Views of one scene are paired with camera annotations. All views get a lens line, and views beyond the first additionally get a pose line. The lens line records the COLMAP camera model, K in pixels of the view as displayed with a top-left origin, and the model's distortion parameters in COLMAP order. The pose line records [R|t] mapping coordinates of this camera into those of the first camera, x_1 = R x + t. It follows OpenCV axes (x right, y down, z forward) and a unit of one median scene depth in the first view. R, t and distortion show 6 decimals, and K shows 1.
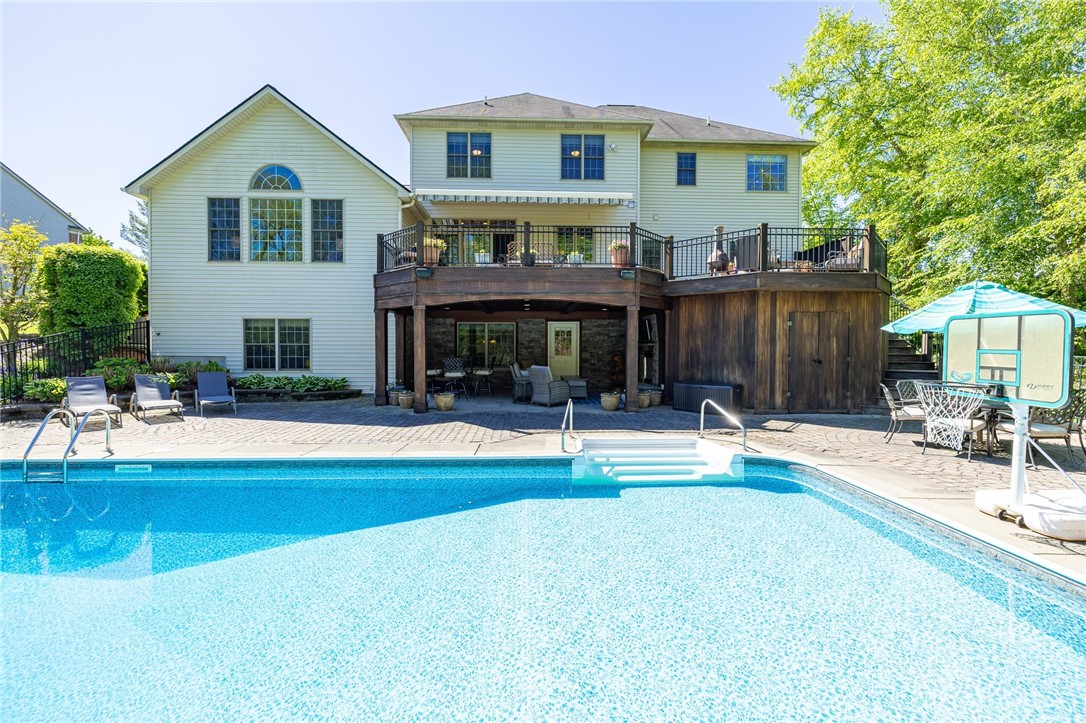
lens RADIAL K [[455.4, 0, 540.8], [0, 455.4, 354.3], [0, 0, 1]] dist [-0.001265, 0.000711]
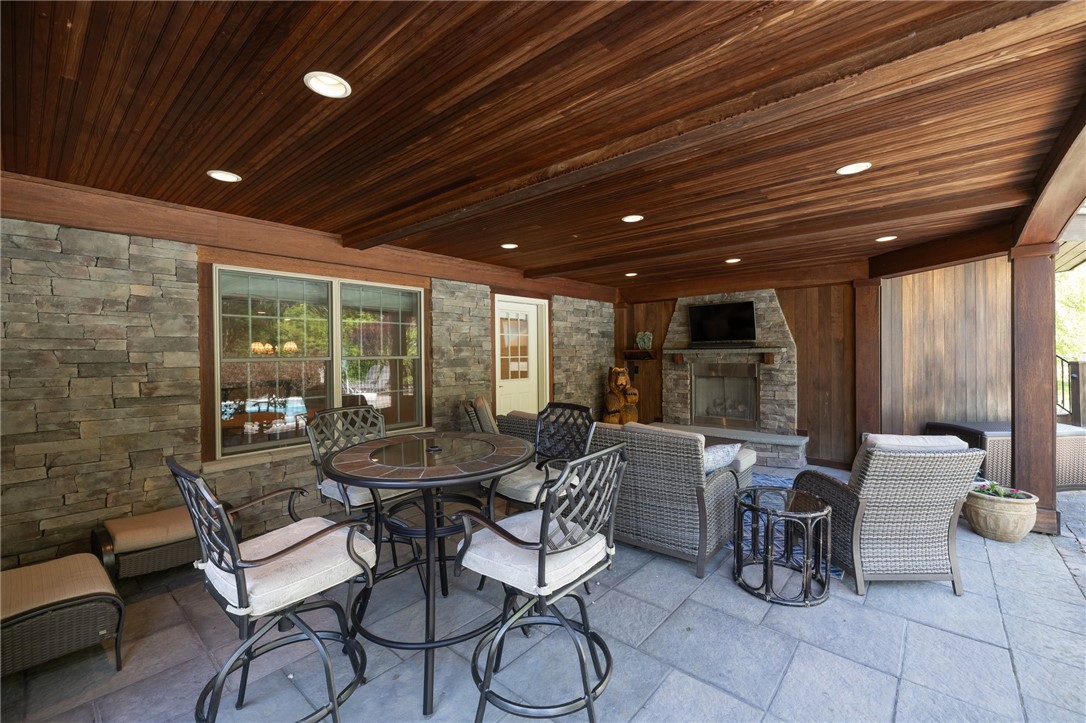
lens RADIAL K [[455.4, 0, 540.8], [0, 455.4, 354.3], [0, 0, 1]] dist [-0.001265, 0.000711]
pose [[0.677852, -0.013228, 0.735079, -0.280270], [0.026392, 0.999632, -0.006348, -0.020048], [-0.734724, 0.023703, 0.677952, 0.827125]]
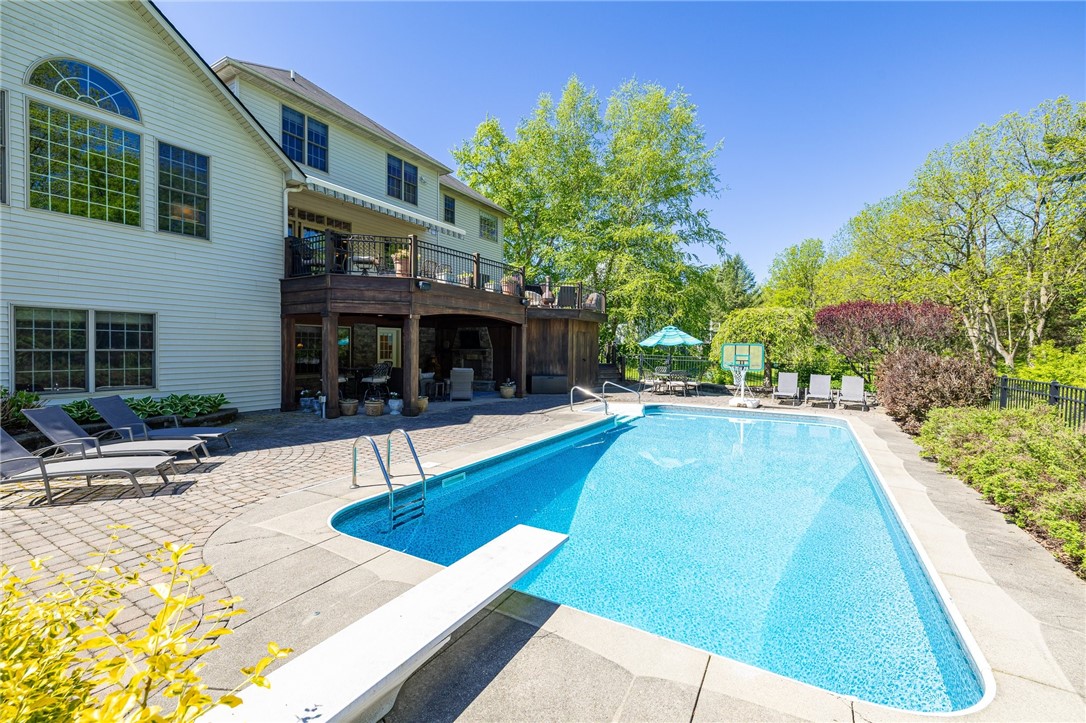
lens RADIAL K [[455.4, 0, 540.8], [0, 455.4, 354.3], [0, 0, 1]] dist [-0.001265, 0.000711]
pose [[0.537691, -0.010101, 0.843082, -0.775523], [0.007891, 0.999945, 0.006948, -0.015651], [-0.843105, 0.002916, 0.537741, 0.138039]]
